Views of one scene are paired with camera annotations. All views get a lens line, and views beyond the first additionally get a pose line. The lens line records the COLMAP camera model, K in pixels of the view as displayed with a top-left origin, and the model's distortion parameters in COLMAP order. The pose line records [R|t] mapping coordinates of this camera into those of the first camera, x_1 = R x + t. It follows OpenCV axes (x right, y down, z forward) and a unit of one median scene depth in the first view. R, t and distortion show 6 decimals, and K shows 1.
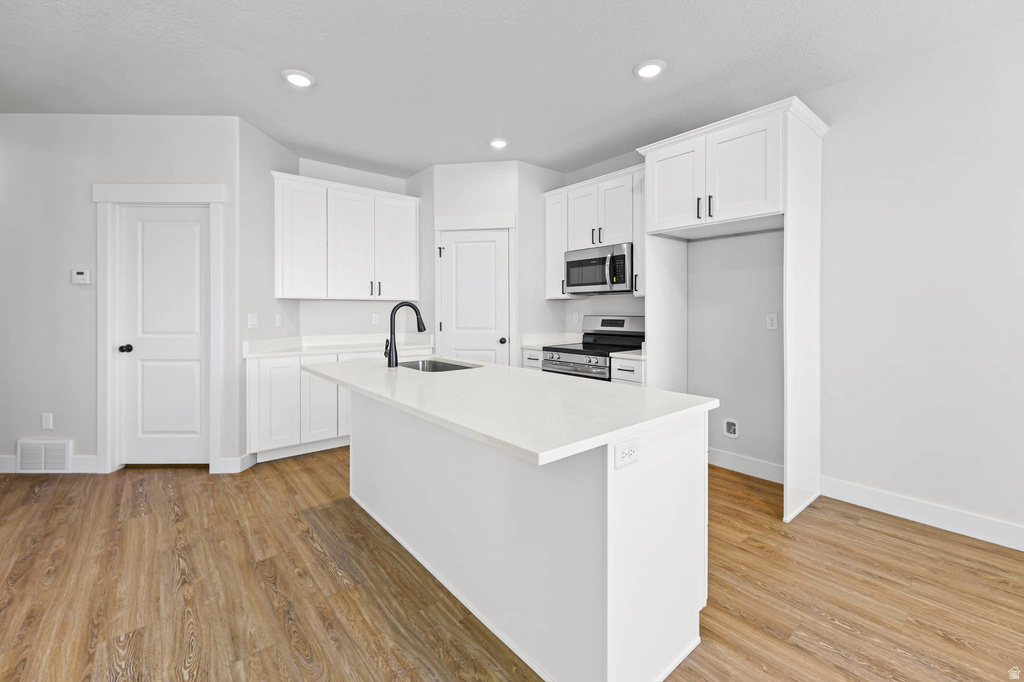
lens RADIAL K [[428.3, 0, 516.4], [0, 428.3, 317.8], [0, 0, 1]] dist [0.000070, -0.000096]
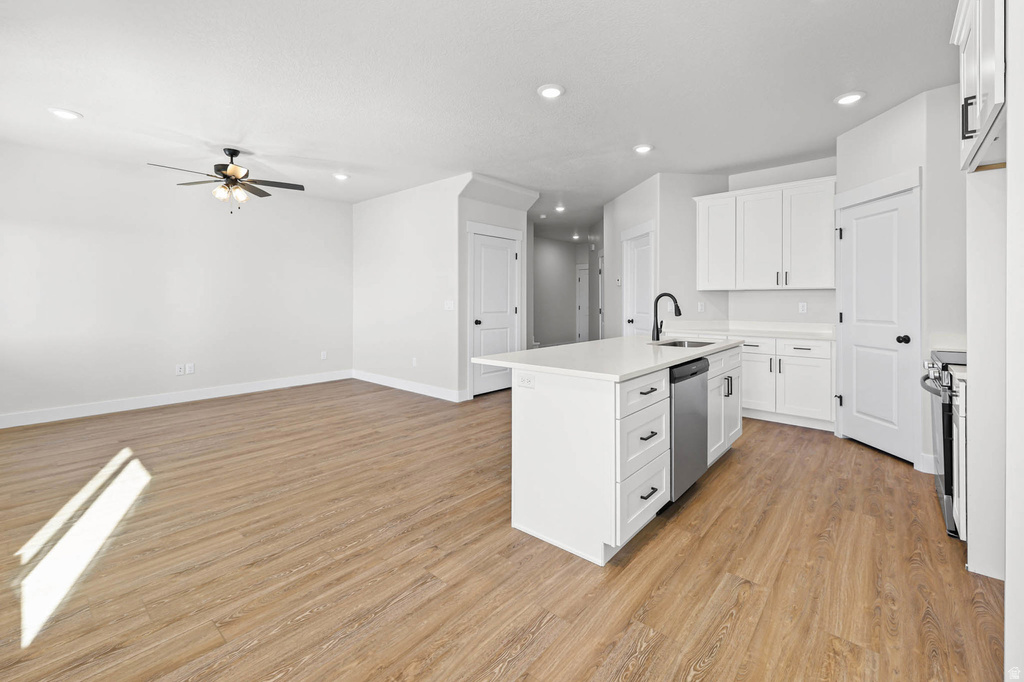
lens RADIAL K [[436.0, 0, 526.7], [0, 436.0, 296.8], [0, 0, 1]] dist [0.014388, 0.000121]
pose [[0.174882, -0.007473, -0.984561, 0.707711], [-0.018499, 0.999770, -0.010875, -0.000737], [0.984416, 0.020115, 0.174703, 0.237664]]
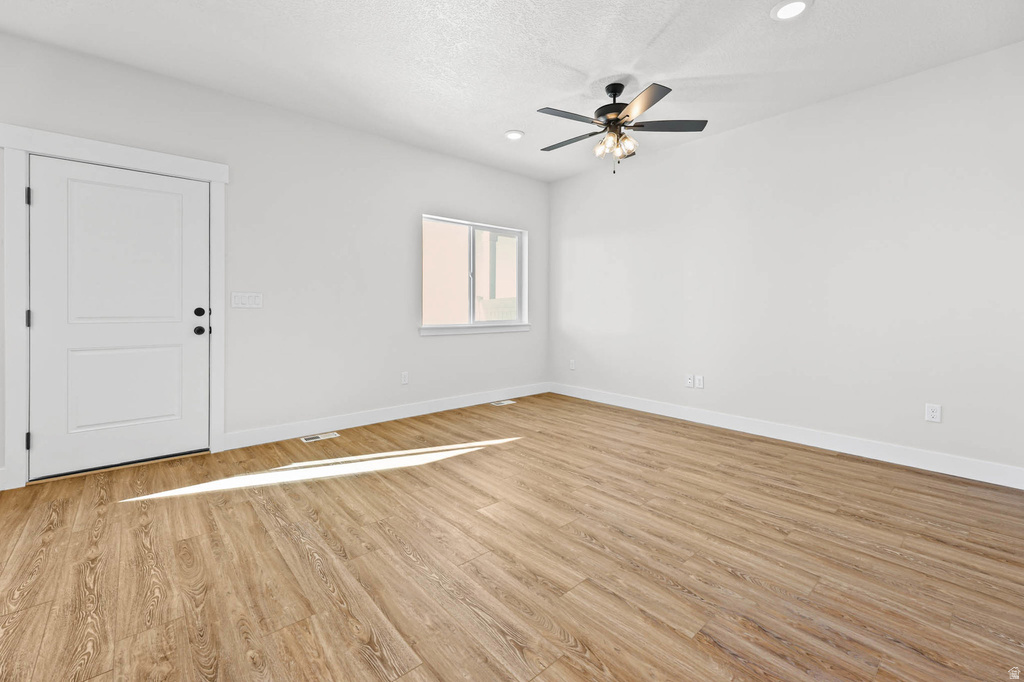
lens RADIAL K [[431.0, 0, 515.9], [0, 431.0, 308.4], [0, 0, 1]] dist [0.000690, 0.000016]
pose [[-0.999622, -0.005748, -0.026867, -0.379337], [-0.006246, 0.999809, 0.018493, 0.029146], [0.026756, 0.018654, -0.999468, 0.513749]]
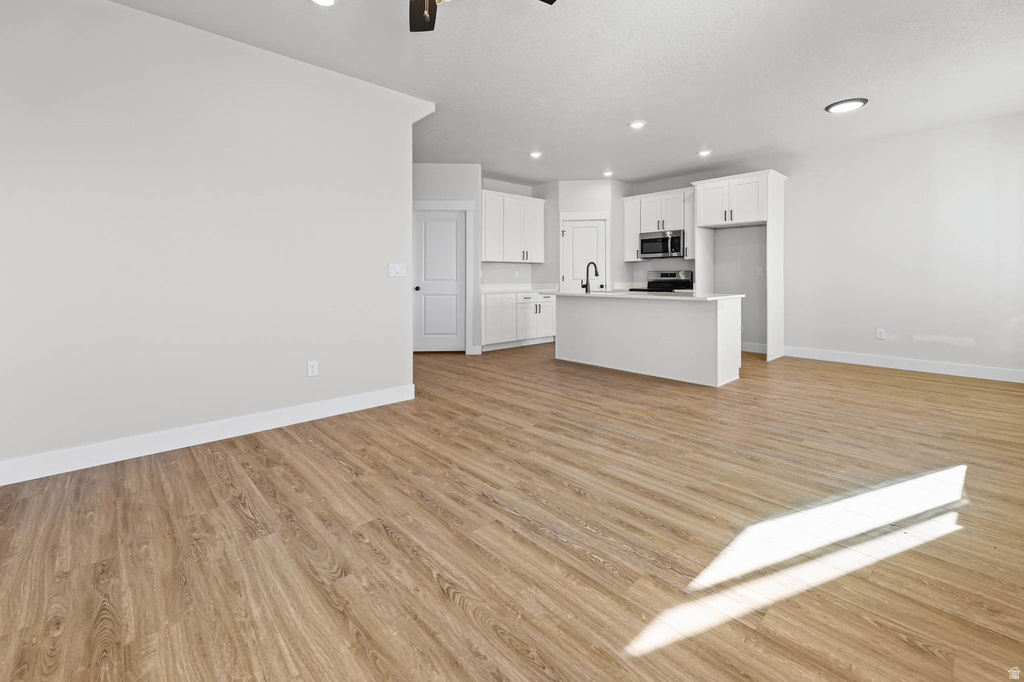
lens RADIAL K [[435.5, 0, 509.5], [0, 435.5, 281.7], [0, 0, 1]] dist [-0.001613, -0.000250]
pose [[0.999293, -0.005780, 0.037147, -0.525402], [0.006073, 0.999951, -0.007769, 0.053370], [-0.037101, 0.007990, 0.999280, -0.797393]]
